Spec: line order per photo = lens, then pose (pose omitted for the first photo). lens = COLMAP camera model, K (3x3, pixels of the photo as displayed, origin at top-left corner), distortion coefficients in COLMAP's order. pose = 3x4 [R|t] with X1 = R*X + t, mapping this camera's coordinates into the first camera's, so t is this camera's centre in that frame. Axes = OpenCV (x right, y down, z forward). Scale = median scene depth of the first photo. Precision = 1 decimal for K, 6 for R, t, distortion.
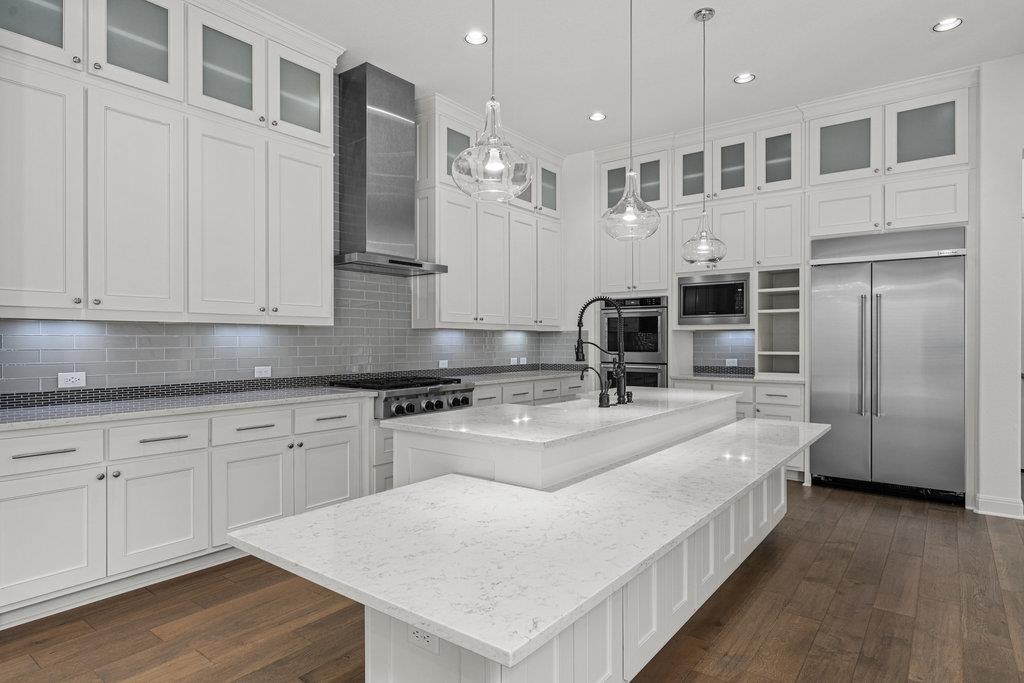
lens RADIAL K [[575.4, 0, 512.0], [0, 575.4, 341.5], [0, 0, 1]] dist [0.000336, -0.000678]
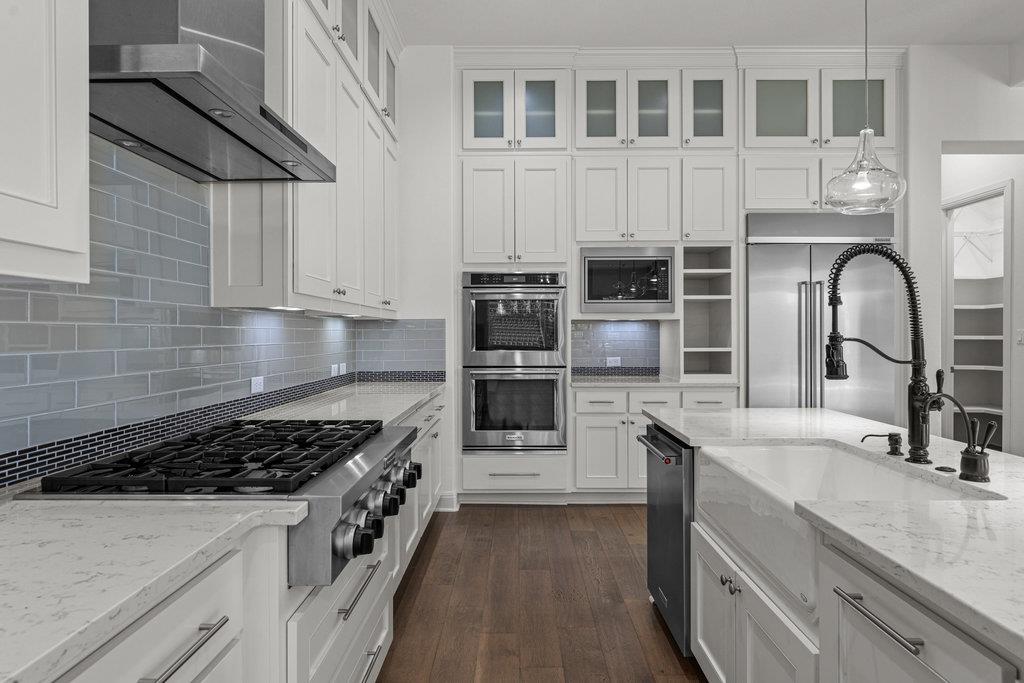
lens RADIAL K [[580.1, 0, 512.0], [0, 580.1, 341.5], [0, 0, 1]] dist [-0.006778, -0.000285]
pose [[0.801556, -0.009391, 0.597846, -0.240931], [0.002538, 0.999921, 0.012304, -0.001625], [-0.597914, -0.008345, 0.801517, 0.498561]]
